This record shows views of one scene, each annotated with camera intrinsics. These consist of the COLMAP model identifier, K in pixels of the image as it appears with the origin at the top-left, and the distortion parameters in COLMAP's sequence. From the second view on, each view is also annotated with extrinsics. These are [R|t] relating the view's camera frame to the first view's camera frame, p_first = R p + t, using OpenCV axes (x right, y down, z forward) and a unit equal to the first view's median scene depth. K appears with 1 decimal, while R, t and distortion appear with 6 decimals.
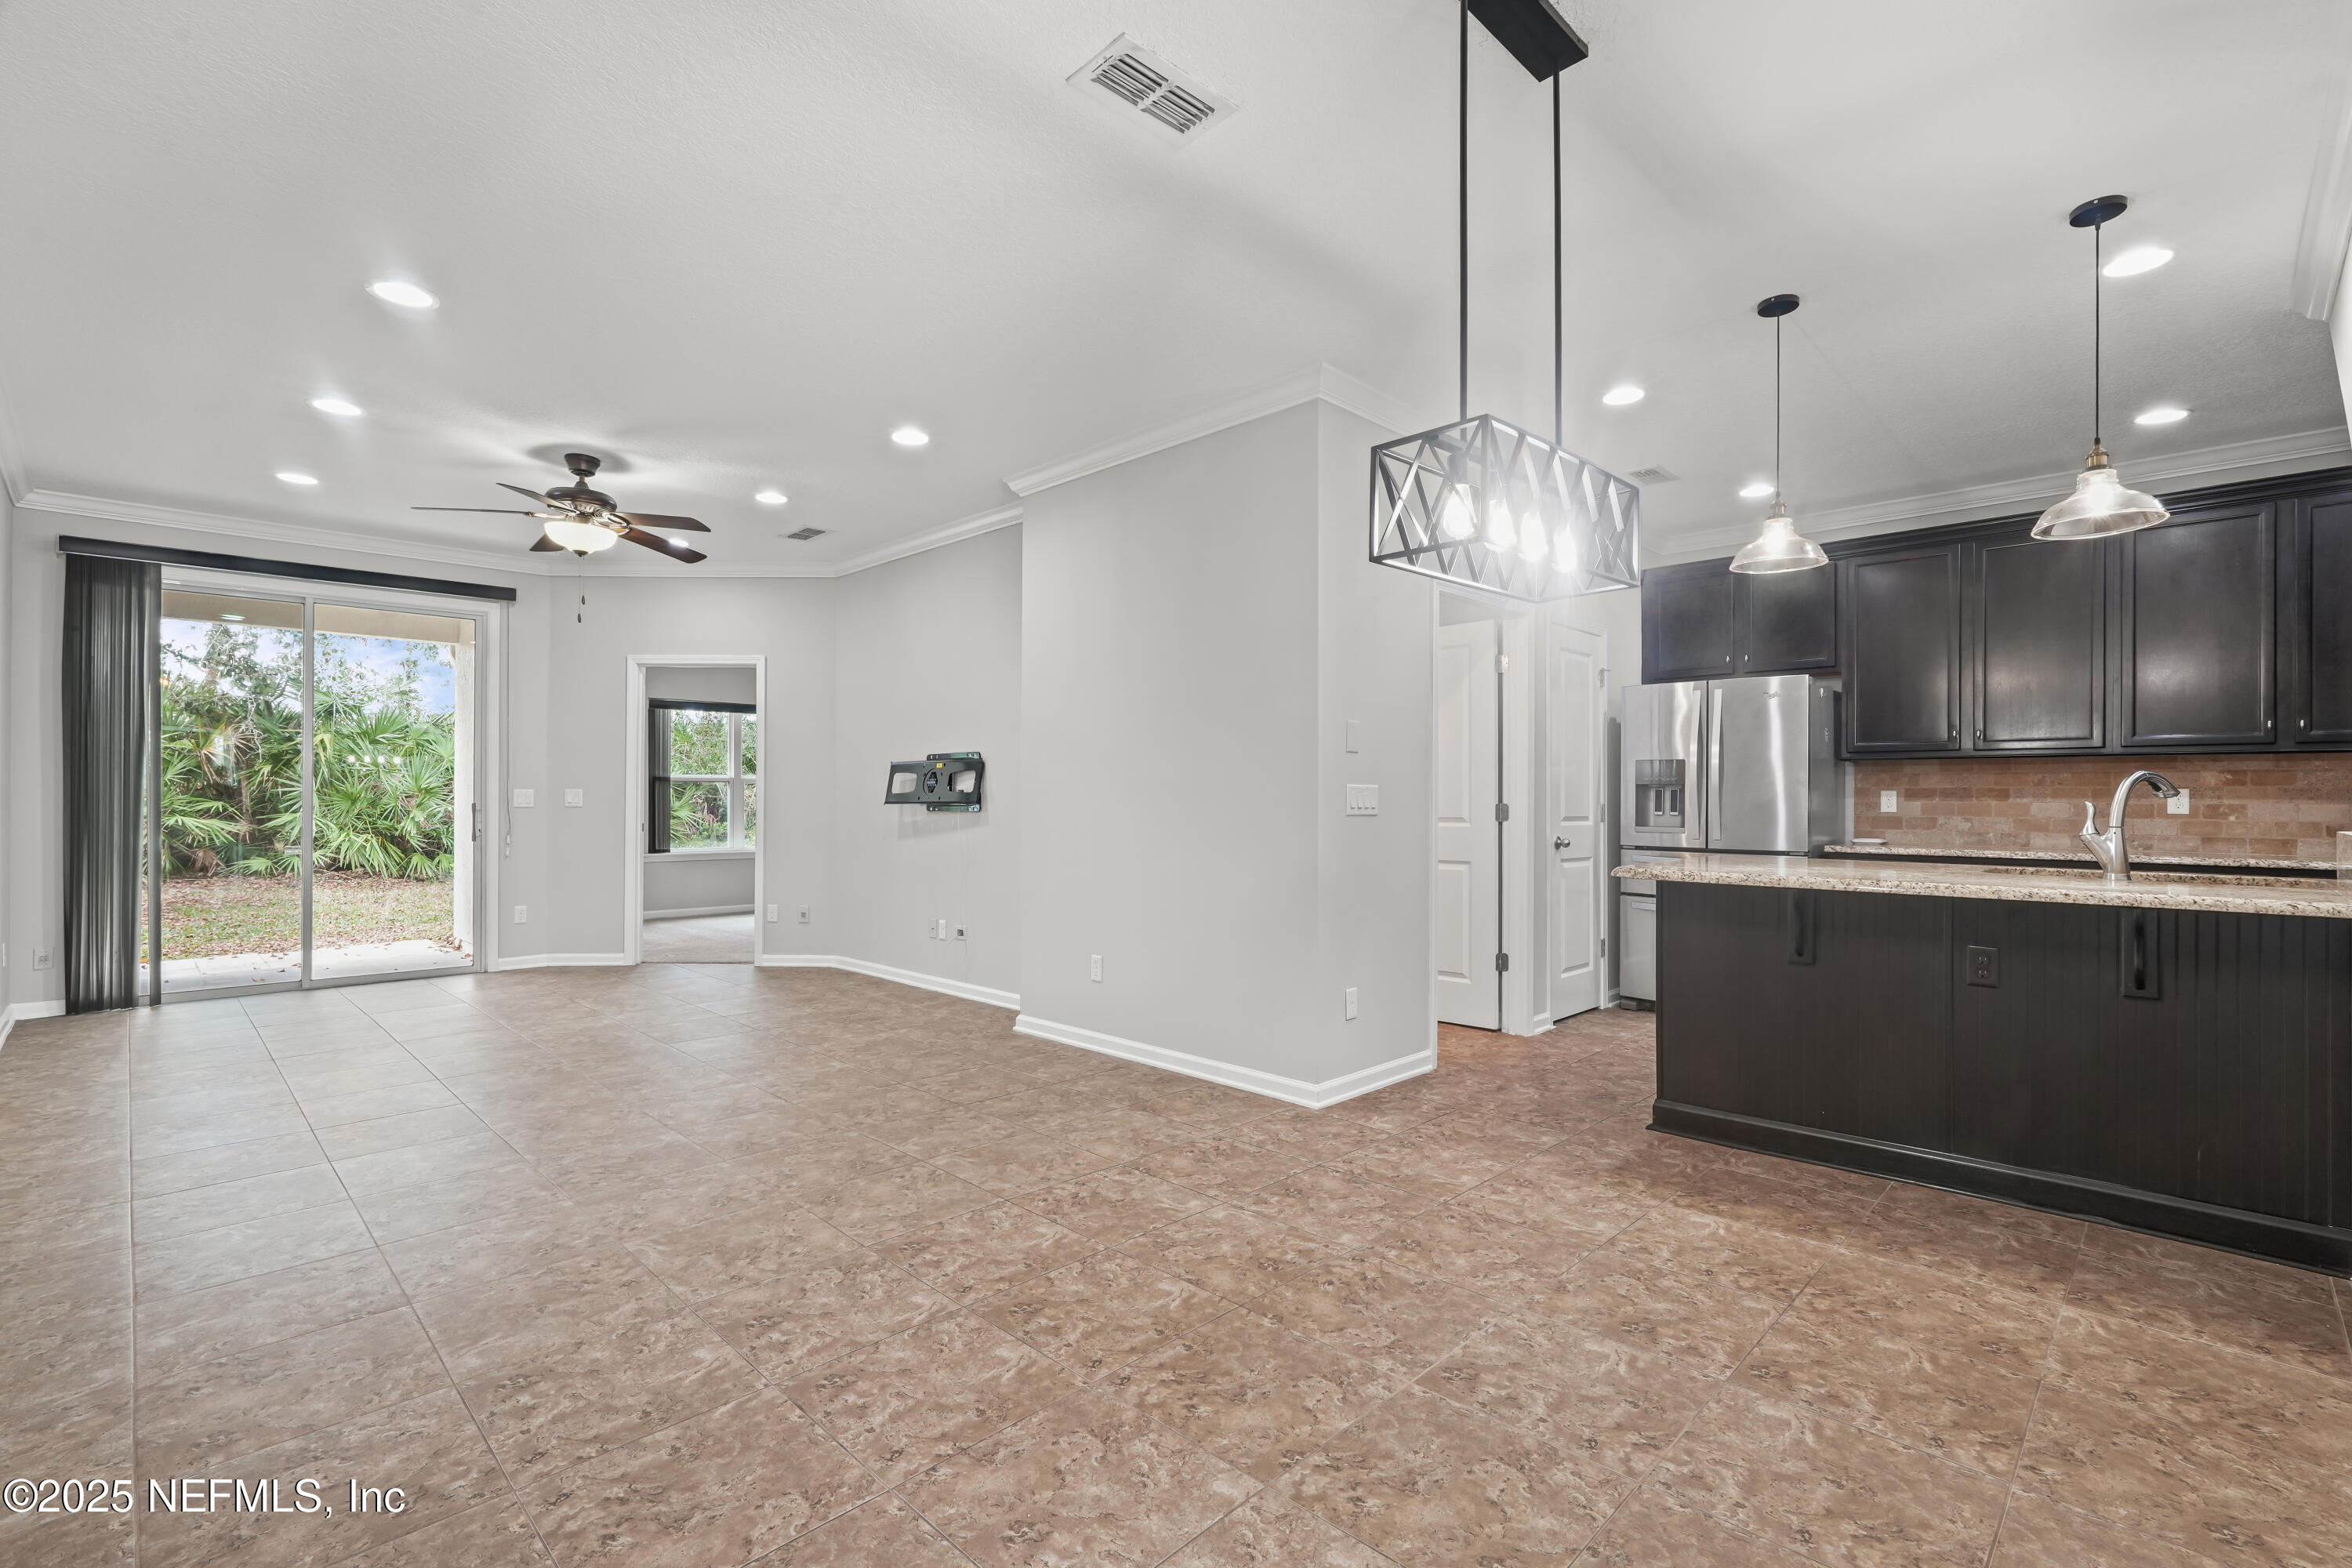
lens RADIAL K [[1064.8, 0, 1167.9], [0, 1064.8, 784.9], [0, 0, 1]] dist [-0.012091, 0.008038]
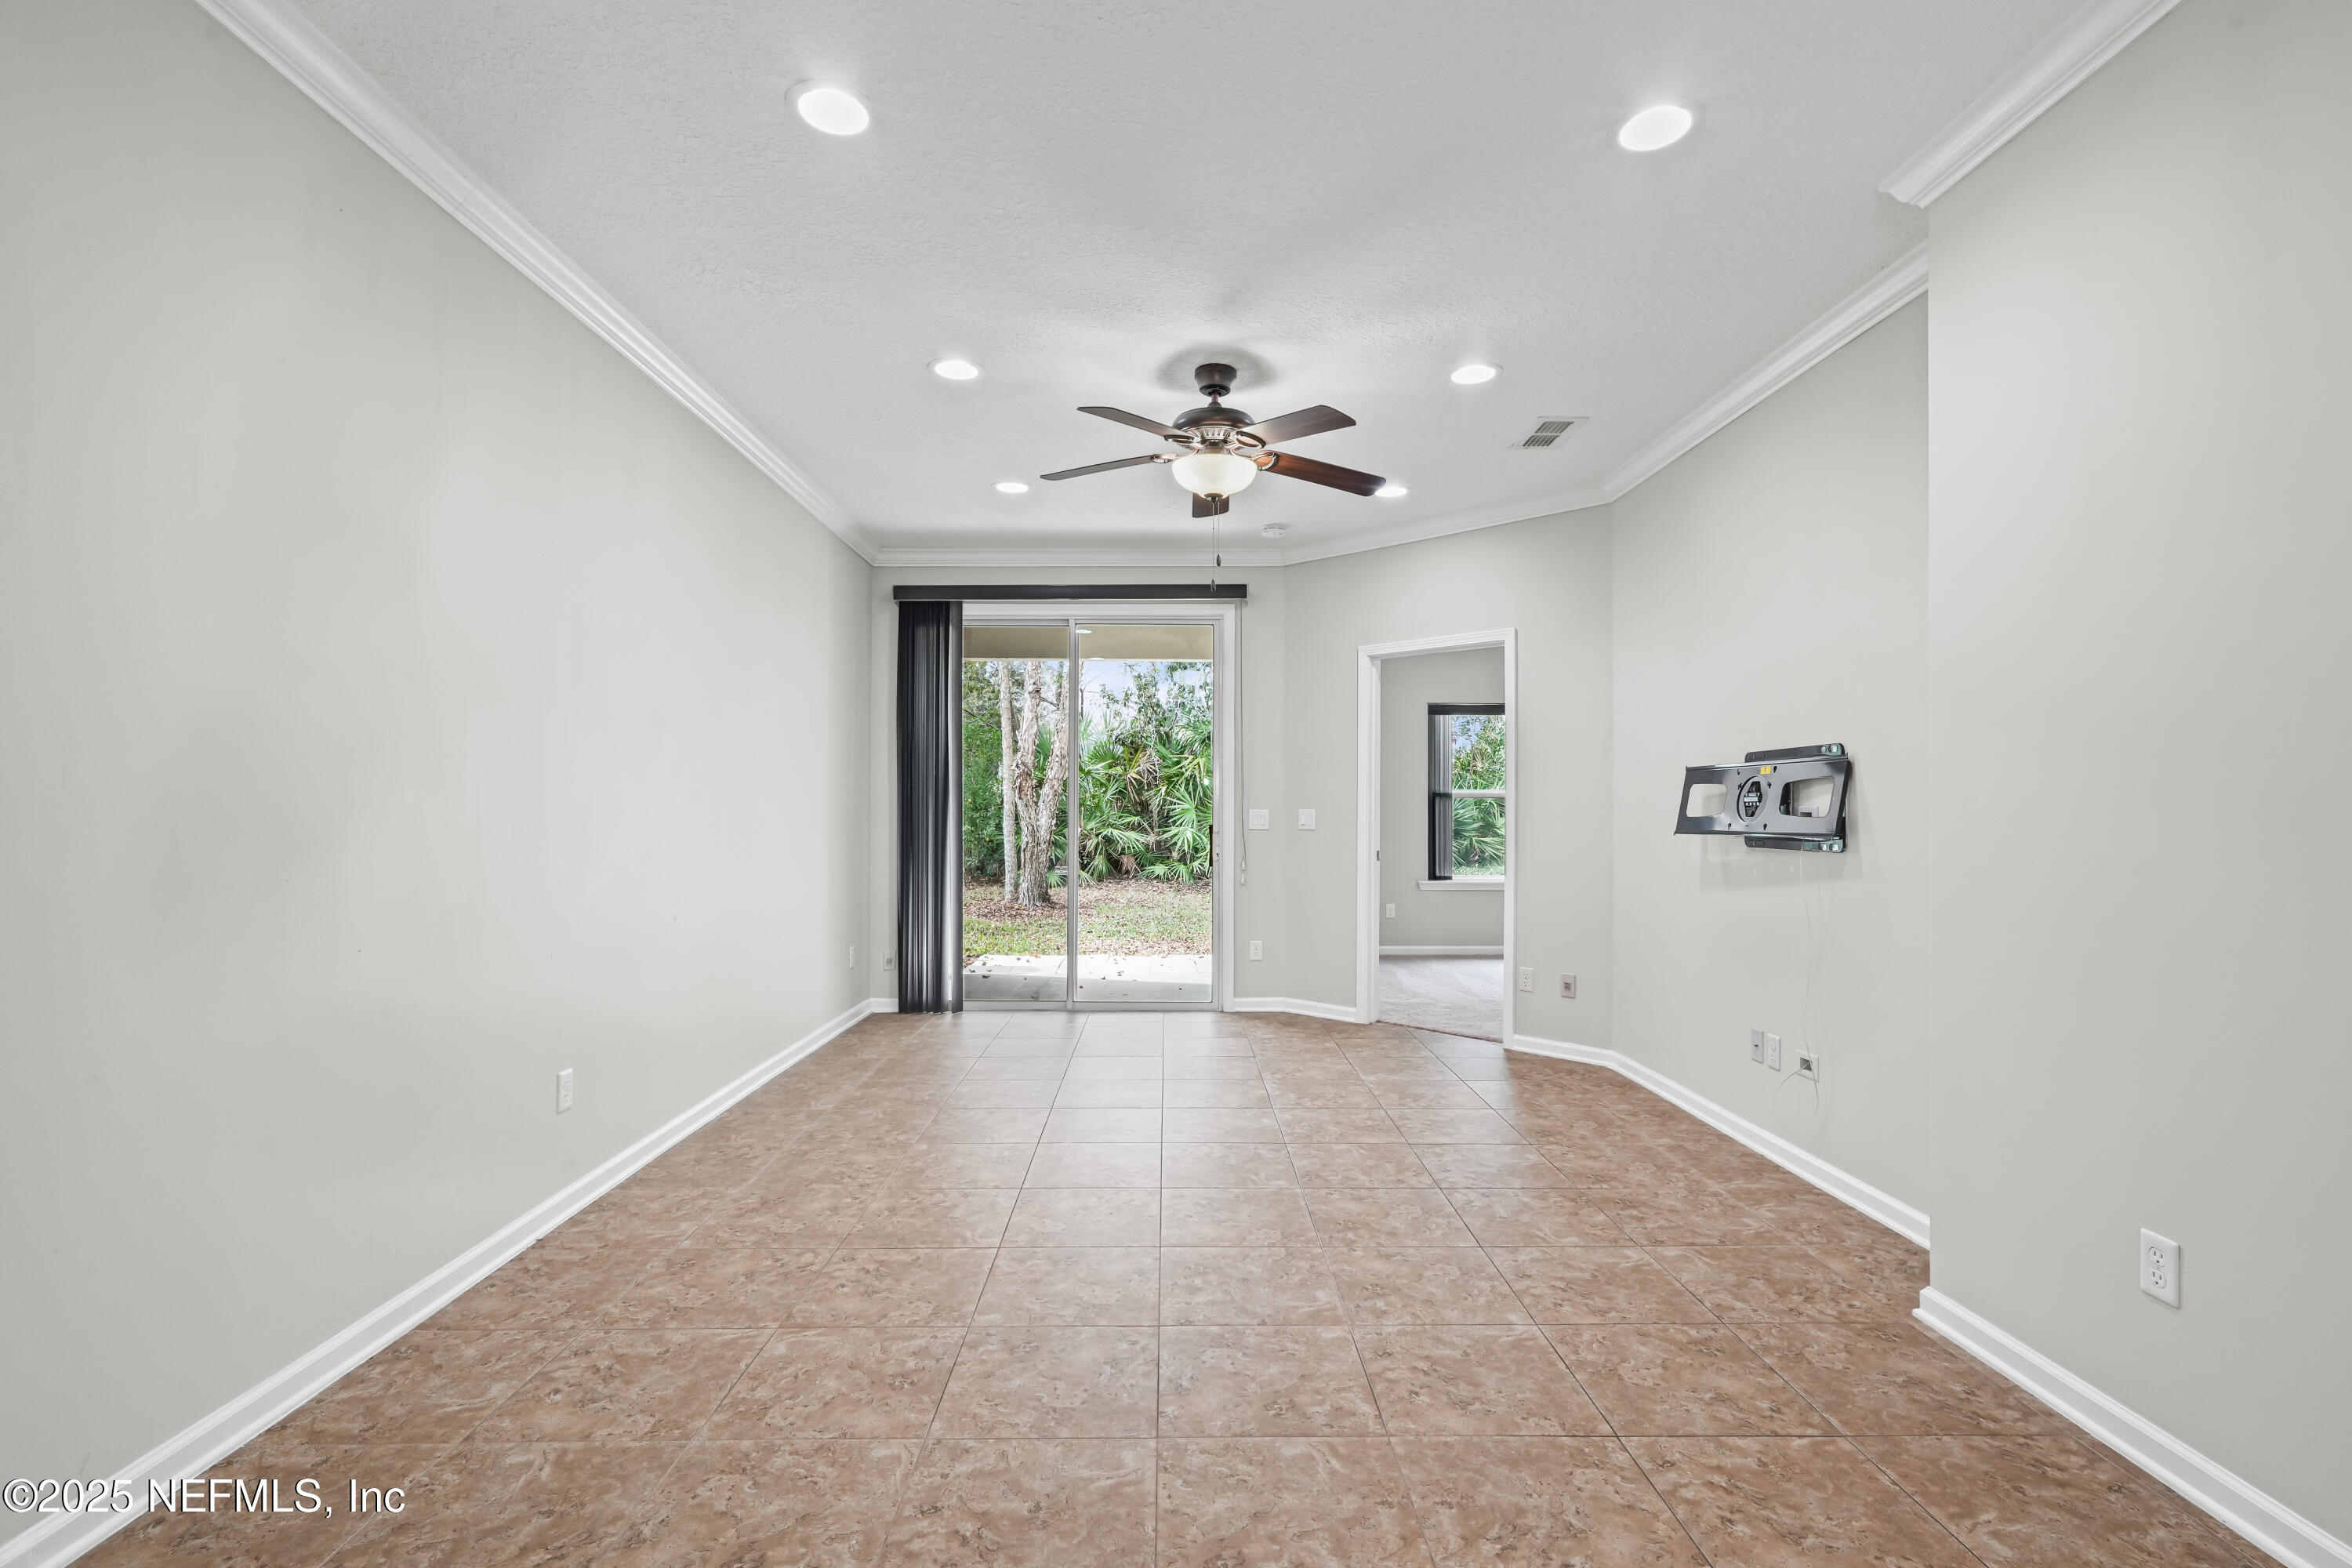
lens RADIAL K [[1064.8, 0, 1186.1], [0, 1064.8, 795.4], [0, 0, 1]] dist [-0.012091, 0.008038]
pose [[0.723753, -0.008715, -0.690004, -0.056145], [0.007210, 0.999961, -0.005067, -0.005216], [0.690021, -0.001307, 0.723788, 0.477969]]
